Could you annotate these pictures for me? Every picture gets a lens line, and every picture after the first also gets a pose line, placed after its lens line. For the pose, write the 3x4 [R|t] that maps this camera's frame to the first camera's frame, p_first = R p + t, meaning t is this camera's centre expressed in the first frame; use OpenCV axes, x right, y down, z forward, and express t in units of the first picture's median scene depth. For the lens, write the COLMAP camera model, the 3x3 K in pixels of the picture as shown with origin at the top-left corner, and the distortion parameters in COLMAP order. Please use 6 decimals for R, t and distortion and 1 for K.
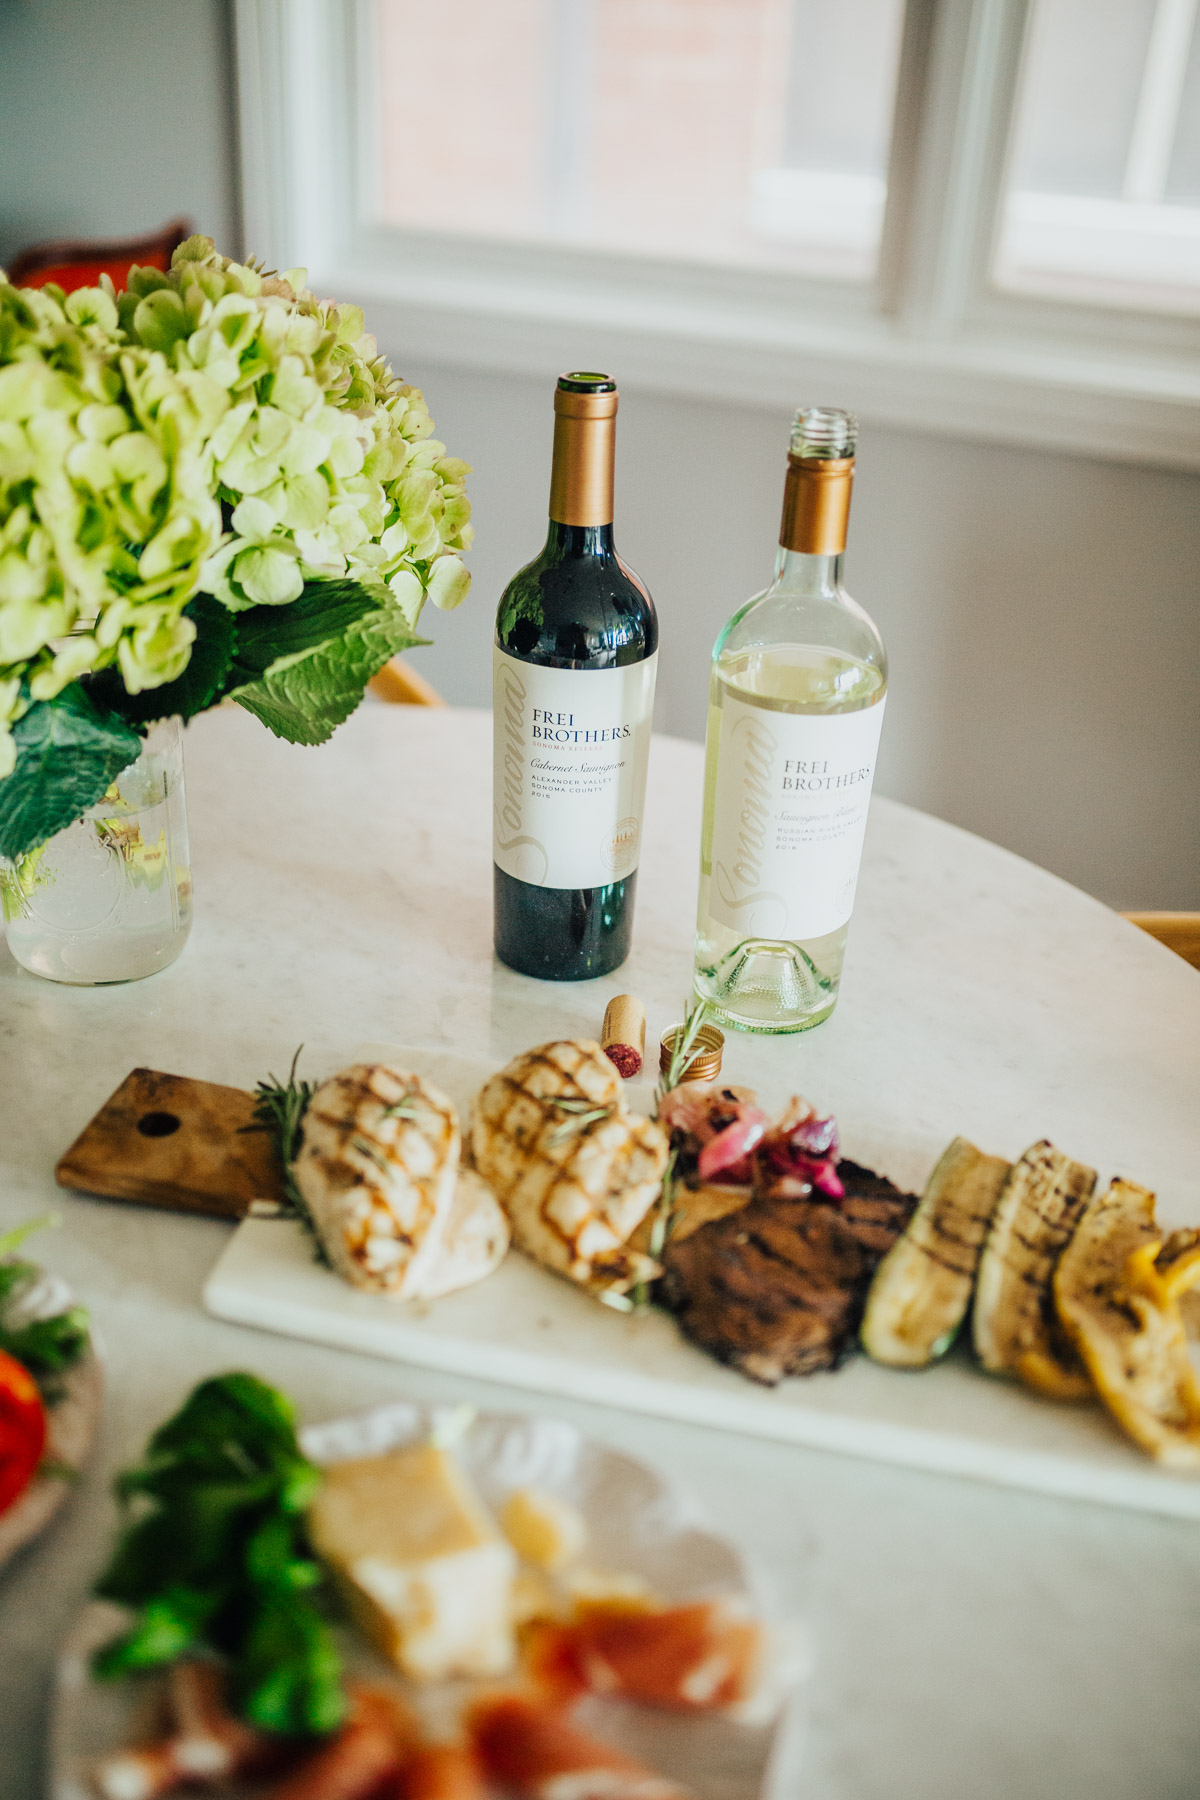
lens RADIAL K [[1769.7, 0, 600.0], [0, 1769.7, 900.0], [0, 0, 1]] dist [-0.049443, 0.045150]
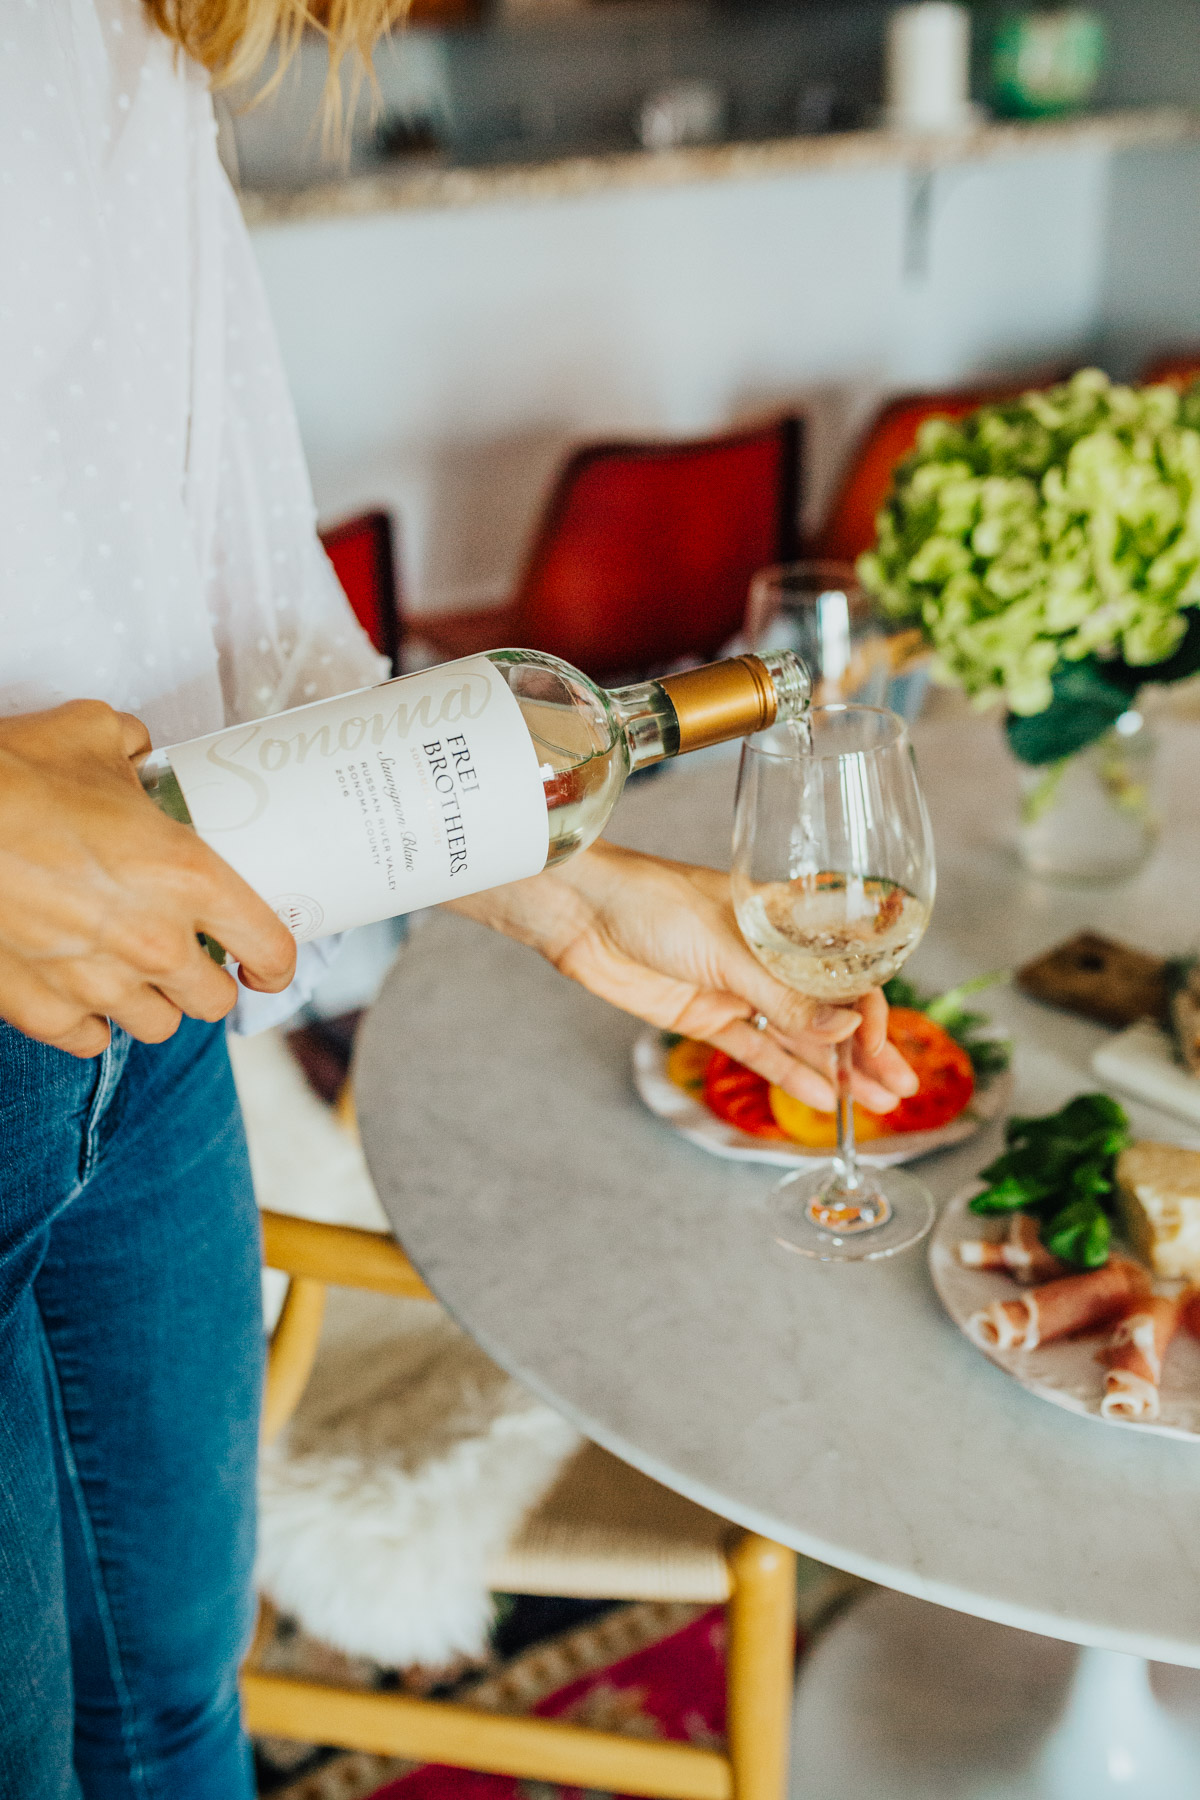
lens RADIAL K [[1769.7, 0, 600.0], [0, 1769.7, 900.0], [0, 0, 1]] dist [-0.049443, 0.045150]
pose [[0.817927, 0.167239, -0.550478, 0.210052], [-0.198223, 0.980152, 0.003248, 0.156695], [0.540095, 0.106461, 0.834843, -0.431740]]
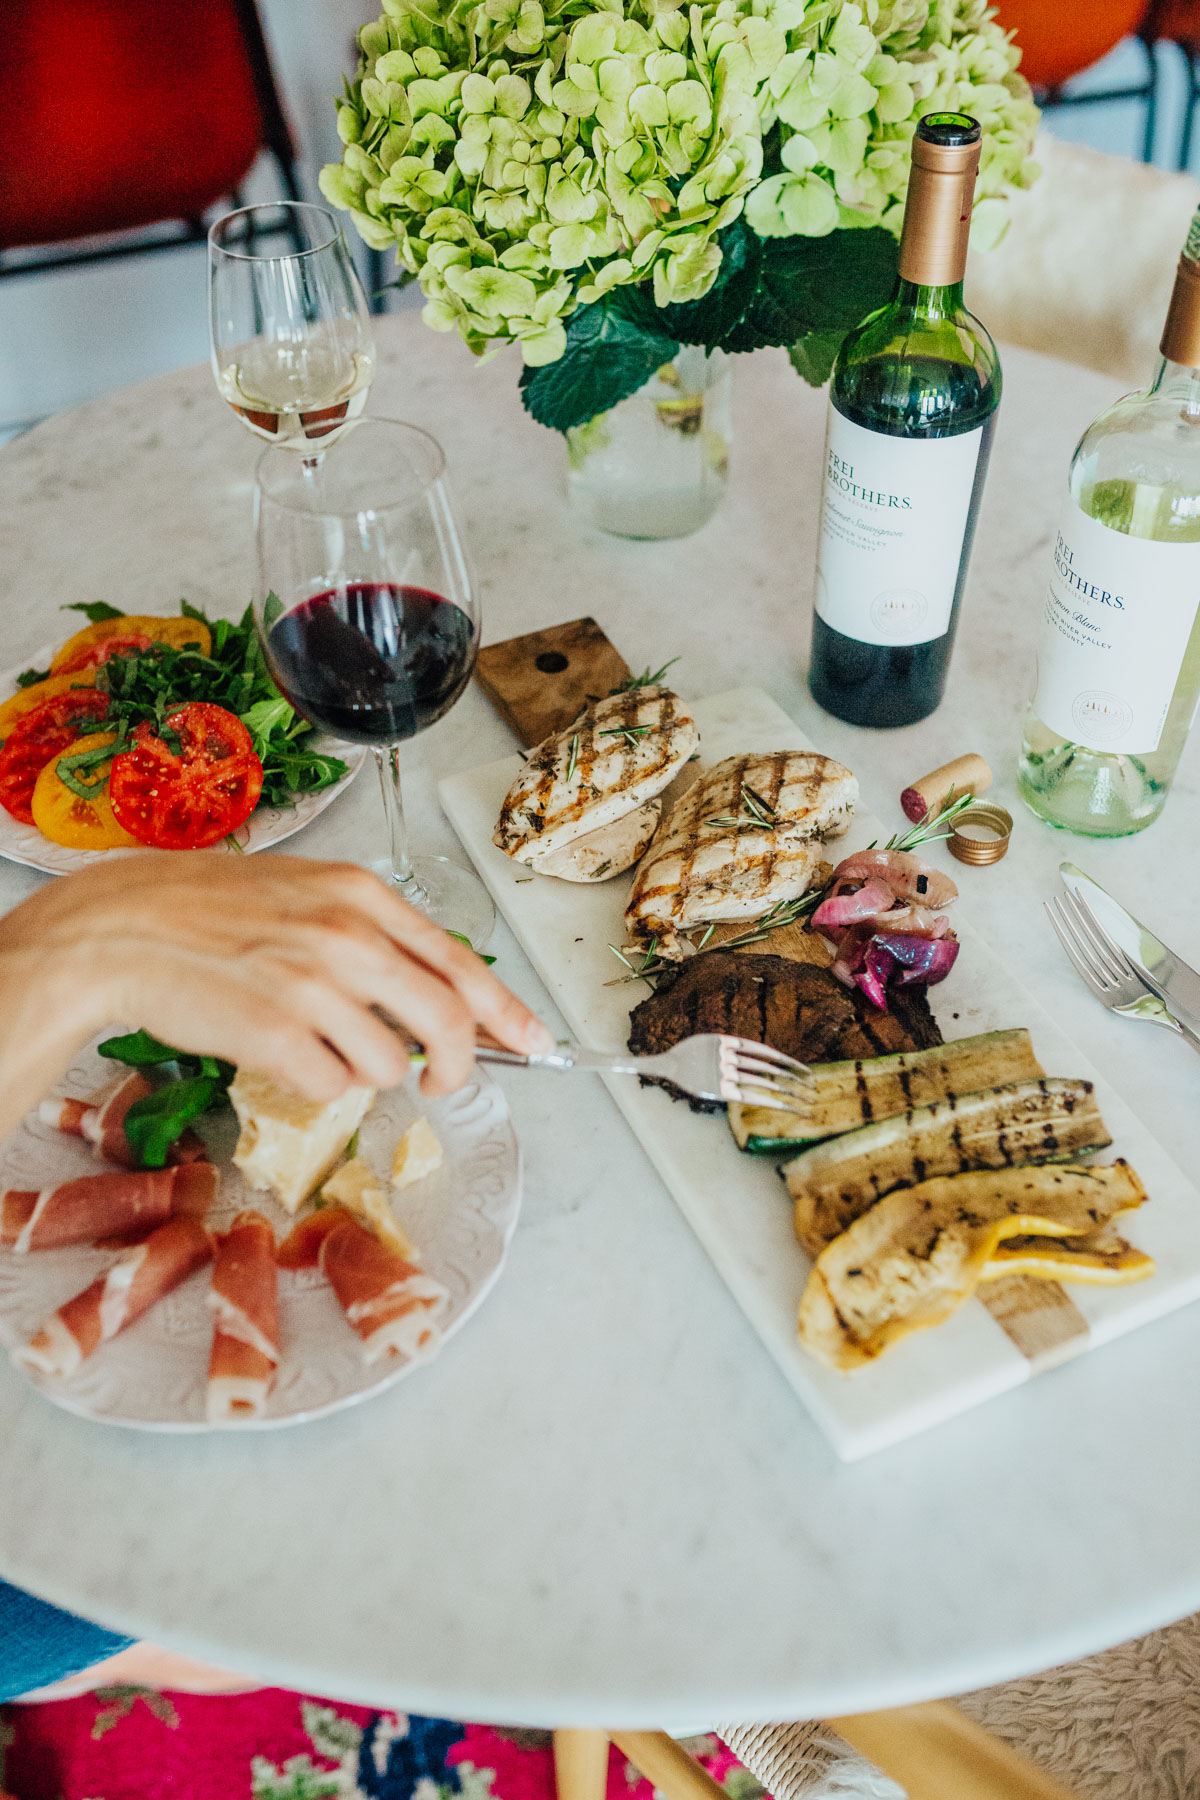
lens RADIAL K [[1769.7, 0, 600.0], [0, 1769.7, 900.0], [0, 0, 1]] dist [-0.049443, 0.045150]
pose [[0.617593, 0.516131, -0.593454, 0.596304], [-0.345240, 0.855876, 0.385079, -0.220109], [0.706674, -0.032938, 0.706772, 0.148210]]
